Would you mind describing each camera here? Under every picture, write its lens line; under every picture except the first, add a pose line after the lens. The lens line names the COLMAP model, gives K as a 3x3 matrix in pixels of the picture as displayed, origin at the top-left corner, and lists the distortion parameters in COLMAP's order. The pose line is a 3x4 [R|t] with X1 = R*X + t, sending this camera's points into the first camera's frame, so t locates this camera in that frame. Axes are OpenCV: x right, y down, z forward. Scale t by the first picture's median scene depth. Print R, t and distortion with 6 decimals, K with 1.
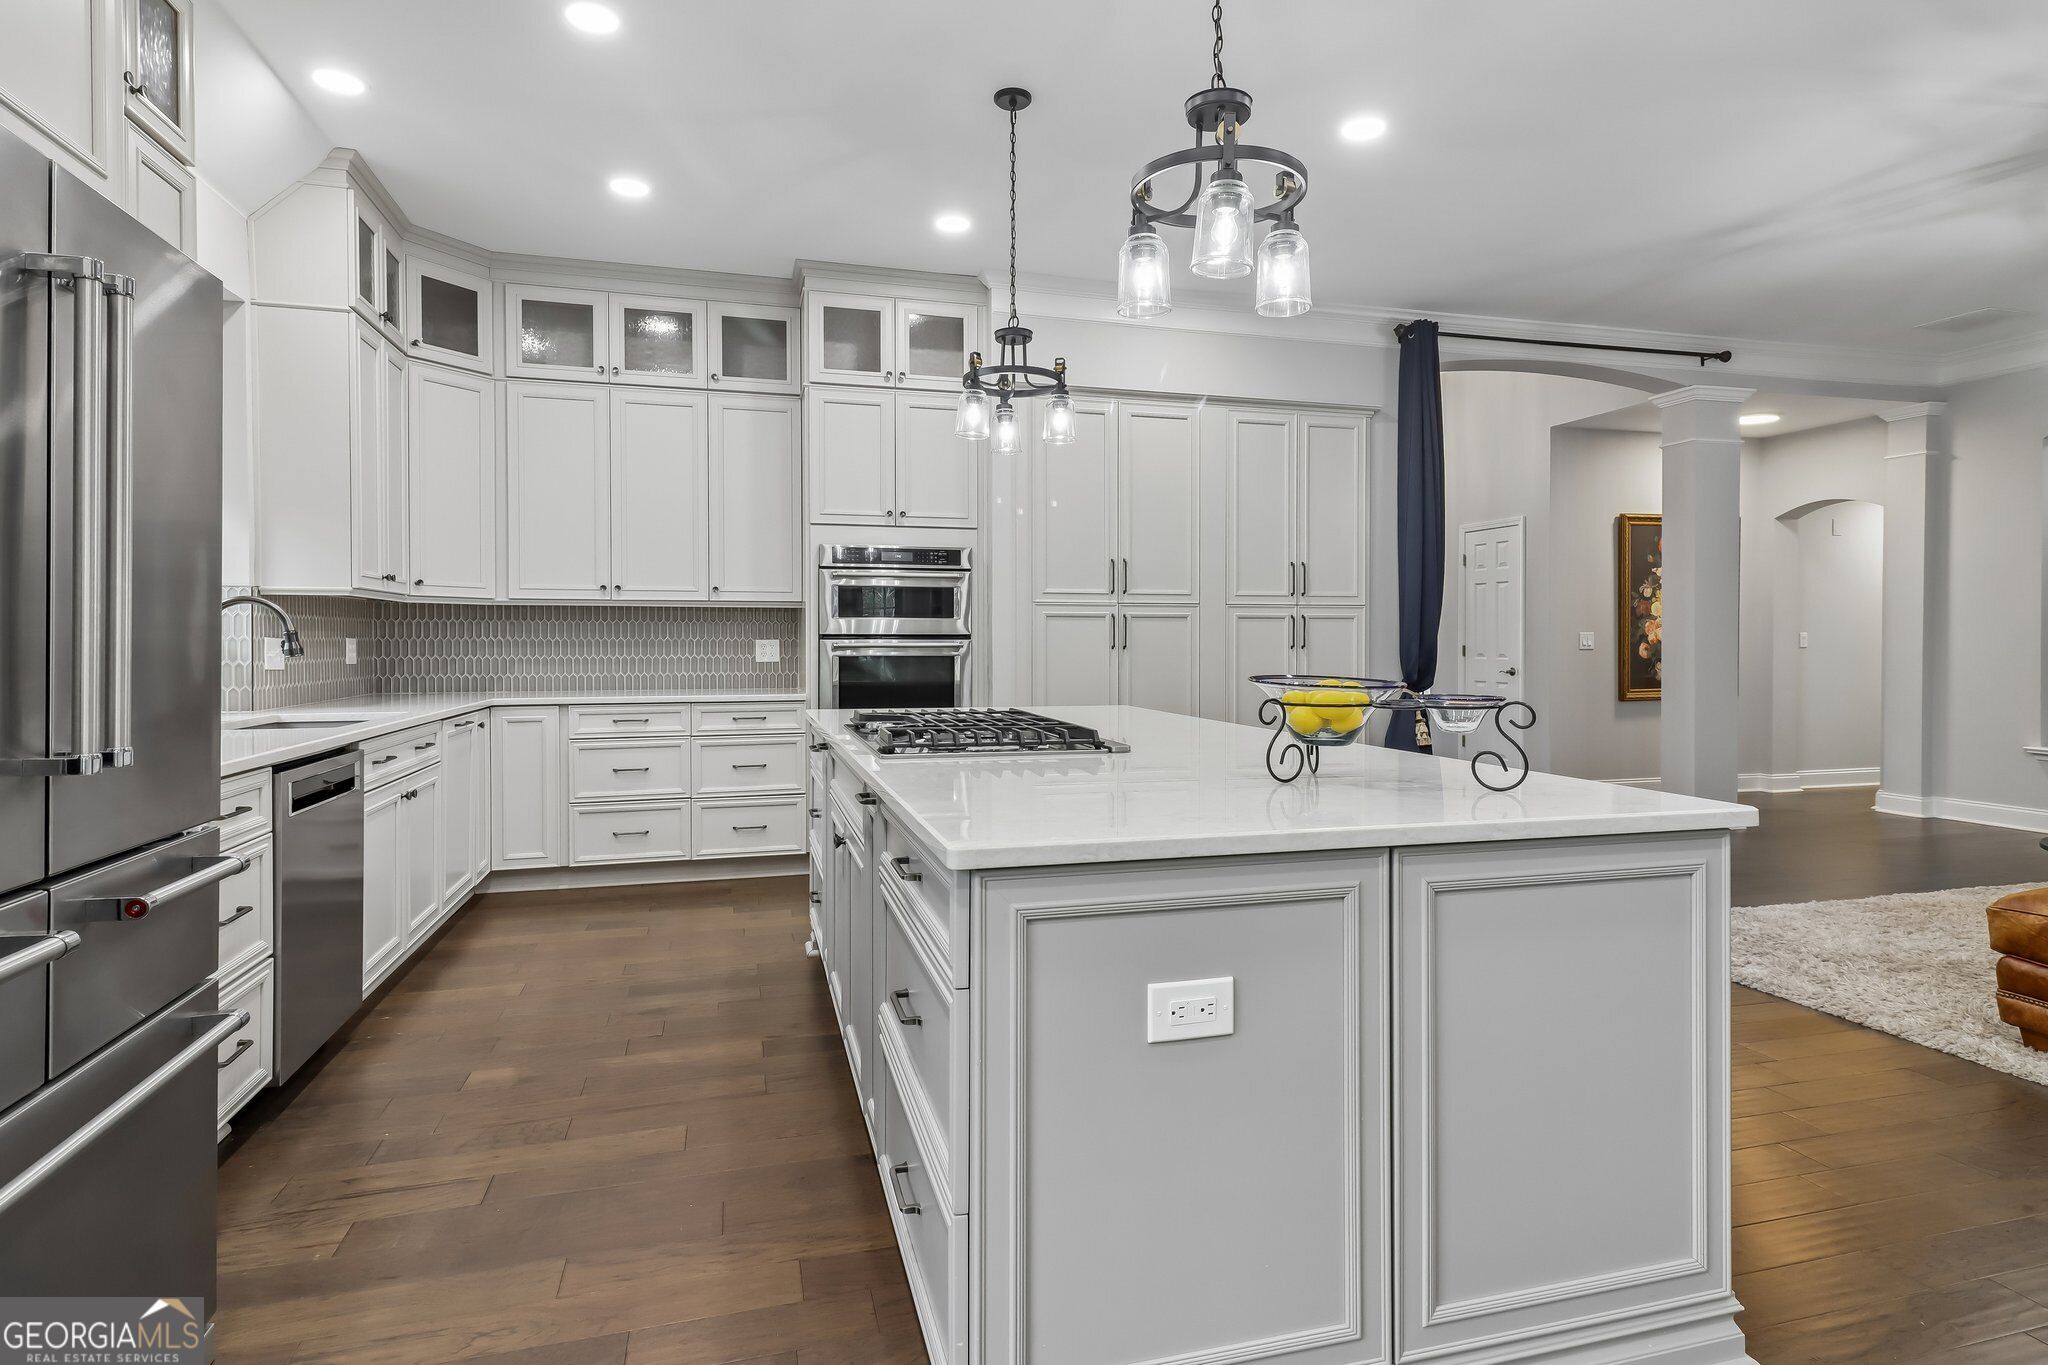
lens RADIAL K [[1068.5, 0, 1035.1], [0, 1068.5, 655.6], [0, 0, 1]] dist [0.017422, -0.003855]
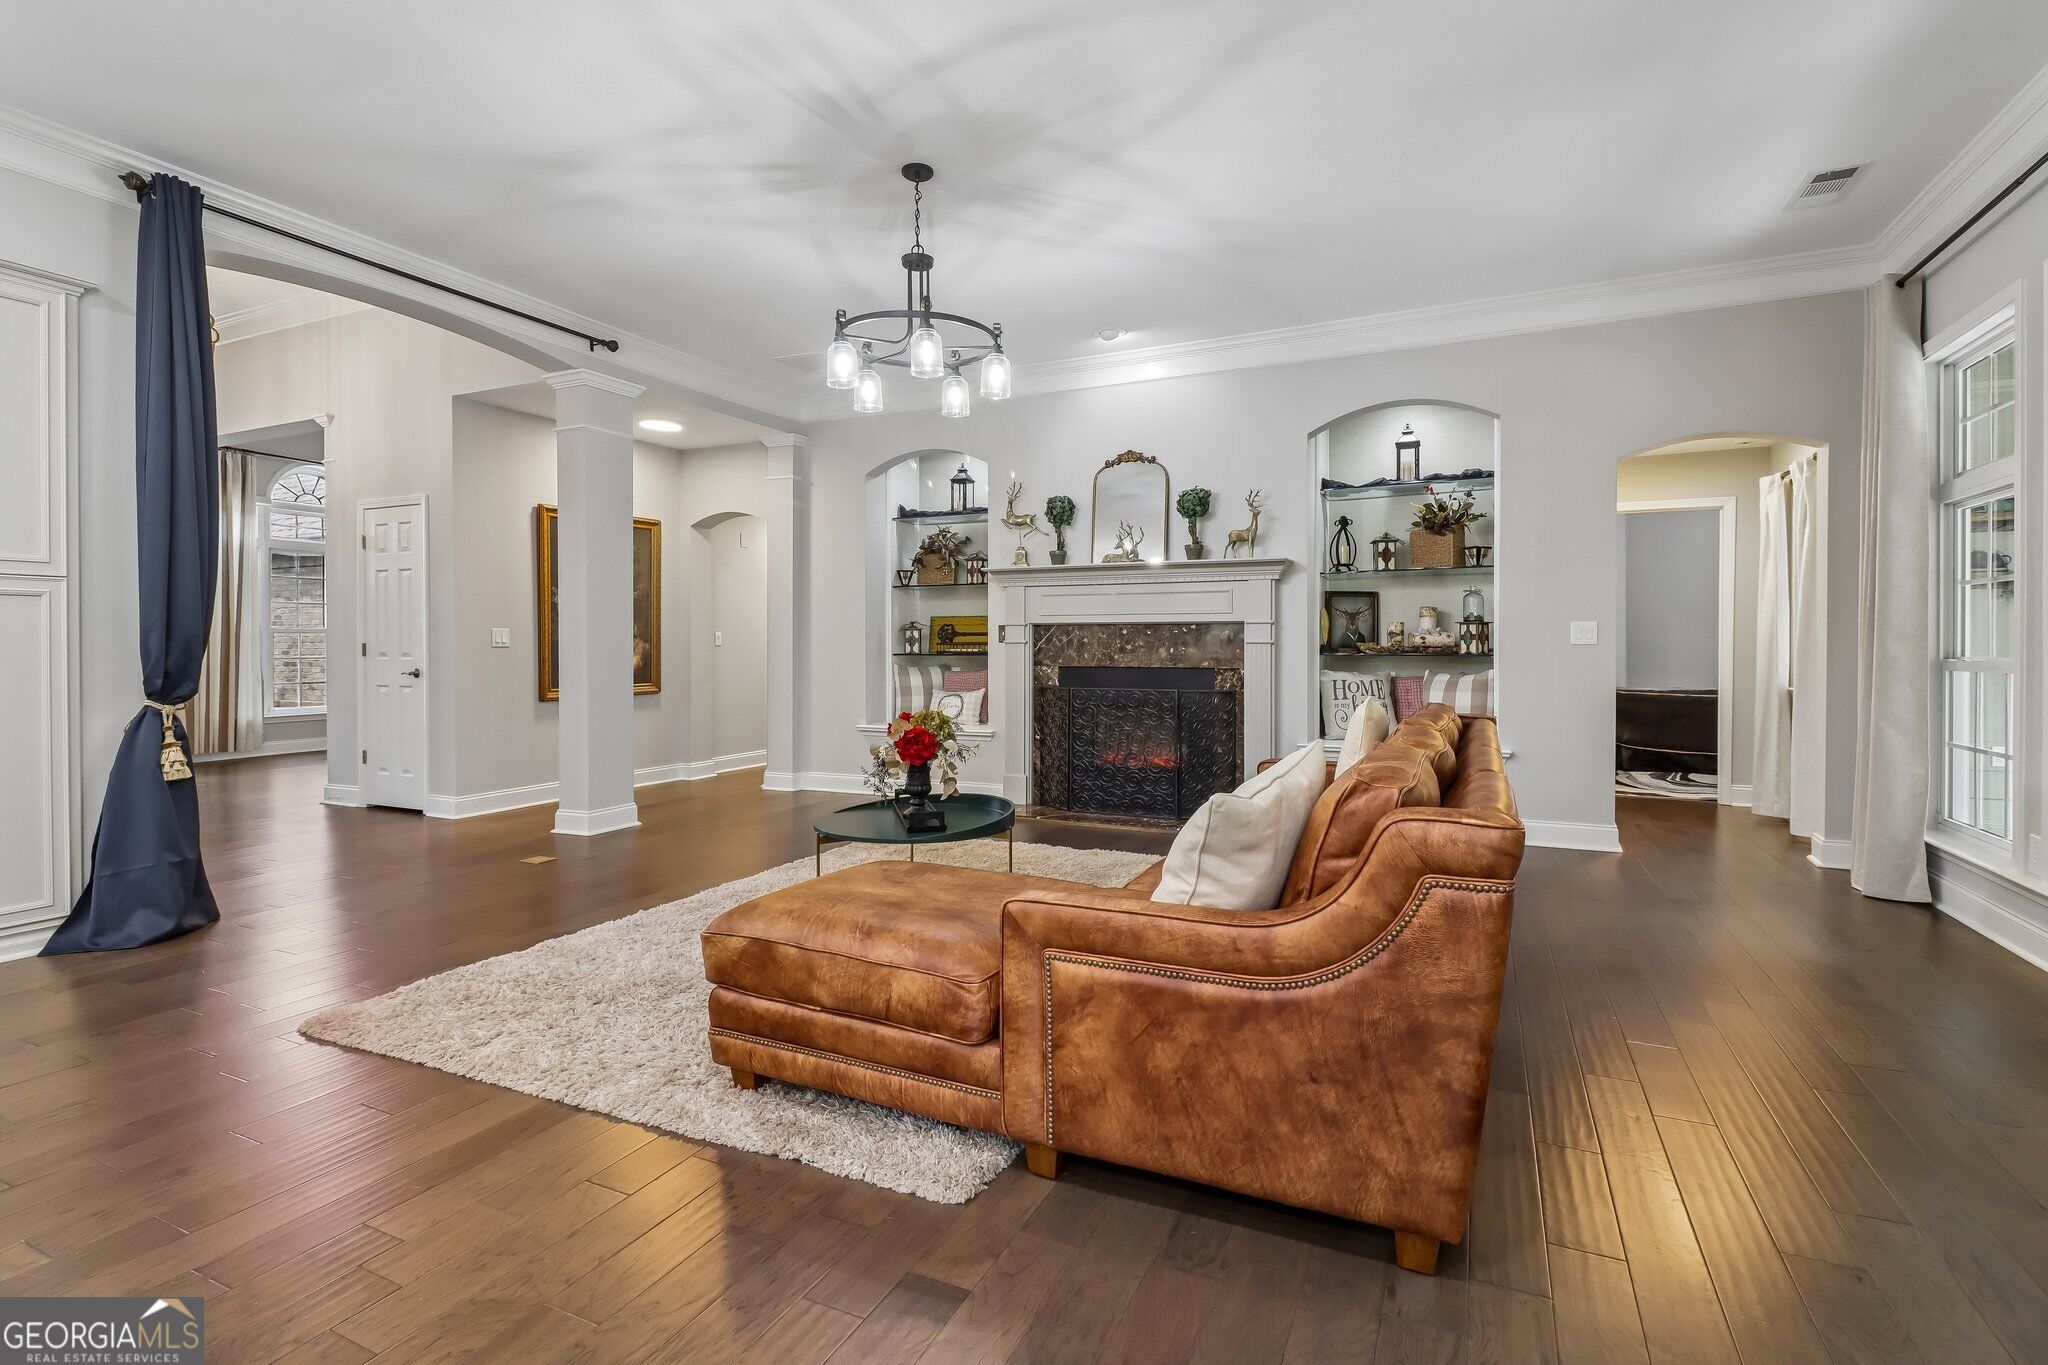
lens RADIAL K [[963.0, 0, 1037.2], [0, 963.0, 654.9], [0, 0, 1]] dist [-0.001051, 0.000082]
pose [[0.645794, -0.007317, 0.763477, 0.239716], [0.011801, 0.999930, -0.000398, 0.009006], [-0.763421, 0.009267, 0.645835, 0.155210]]
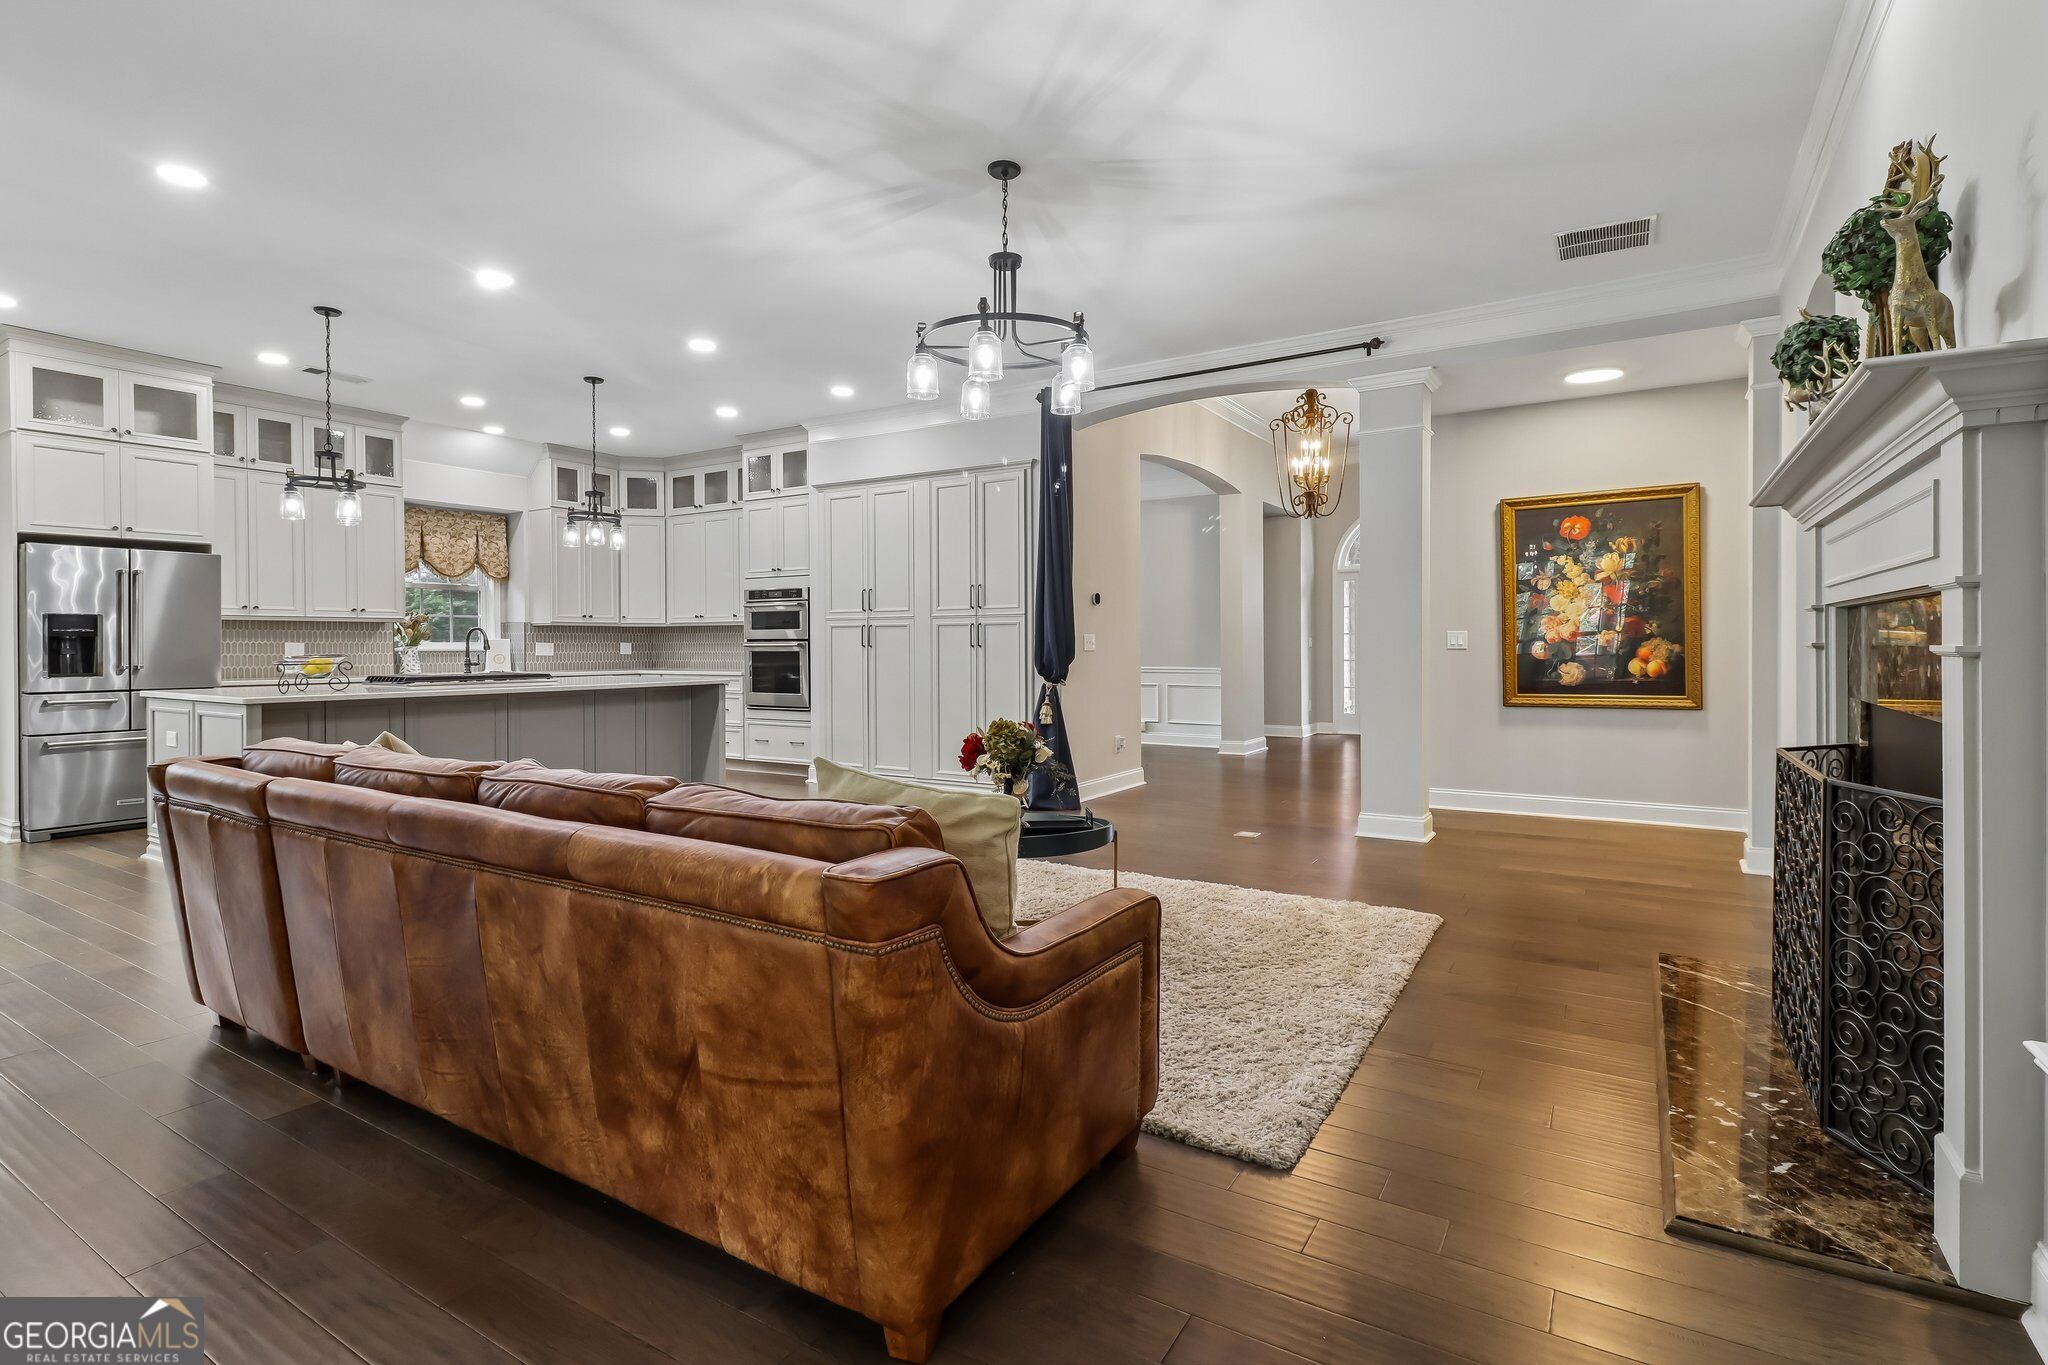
lens RADIAL K [[963.0, 0, 1064.4], [0, 963.0, 646.8], [0, 0, 1]] dist [-0.001051, 0.000082]
pose [[0.688536, -0.000366, -0.725202, 1.170939], [-0.007163, 0.999948, -0.007306, 0.001172], [0.725167, 0.010225, 0.688498, 0.228236]]
